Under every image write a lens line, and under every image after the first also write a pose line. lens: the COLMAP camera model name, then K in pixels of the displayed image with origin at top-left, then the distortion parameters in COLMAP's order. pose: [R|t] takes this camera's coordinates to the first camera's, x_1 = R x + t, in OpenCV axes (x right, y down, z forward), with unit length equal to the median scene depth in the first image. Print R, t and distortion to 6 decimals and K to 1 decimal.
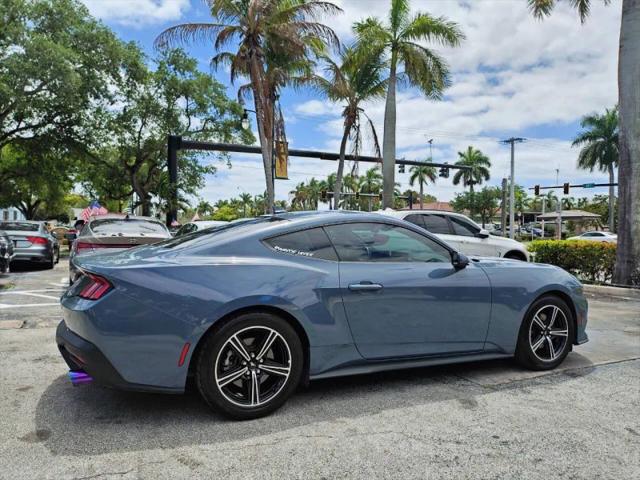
lens RADIAL K [[467.1, 0, 319.5], [0, 467.1, 246.0], [0, 0, 1]] dist [0.030635, -0.047590]
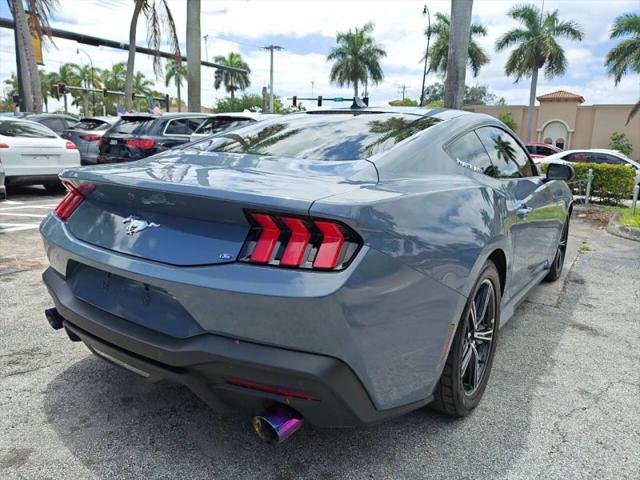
lens RADIAL K [[467.1, 0, 313.7], [0, 467.1, 239.0], [0, 0, 1]] dist [0.030635, -0.047590]
pose [[0.870103, -0.078701, 0.486545, -0.102700], [-0.010221, 0.984075, 0.177458, -0.000458], [-0.492763, -0.159380, 0.855443, 0.085058]]
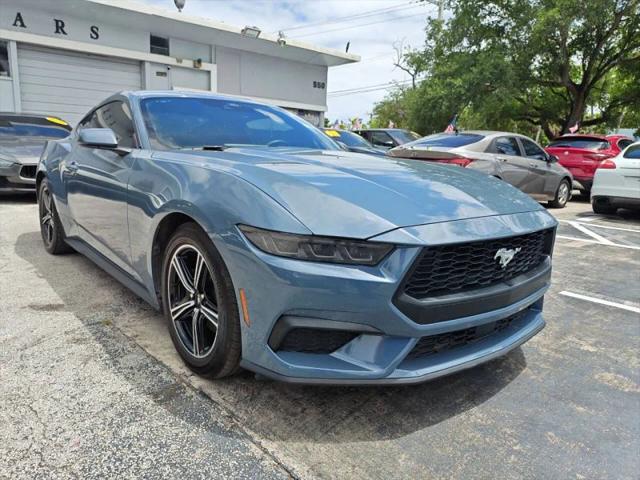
lens RADIAL K [[467.1, 0, 314.0], [0, 467.1, 240.8], [0, 0, 1]] dist [0.030635, -0.047590]
pose [[0.243308, 0.181322, -0.952850, 0.210722], [-0.067461, 0.983156, 0.169863, 0.006700], [0.967600, 0.022951, 0.251442, 0.215428]]
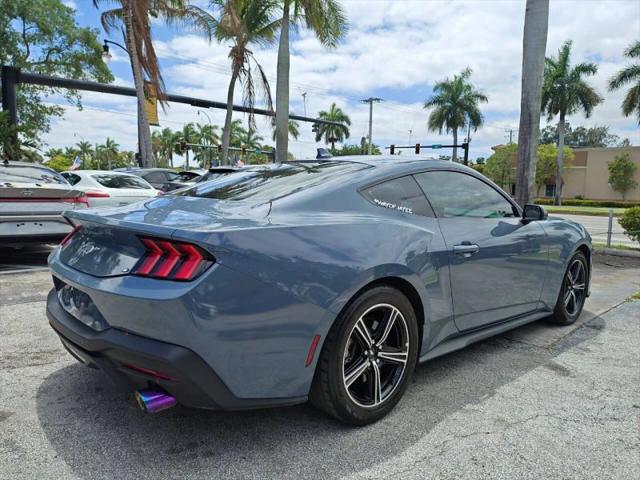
lens RADIAL K [[467.1, 0, 314.3], [0, 467.1, 250.5], [0, 0, 1]] dist [0.030635, -0.047590]
pose [[0.955934, -0.029675, 0.292079, -0.070047], [-0.000626, 0.994670, 0.103105, 0.001010], [-0.293582, -0.098744, 0.950820, 0.048650]]
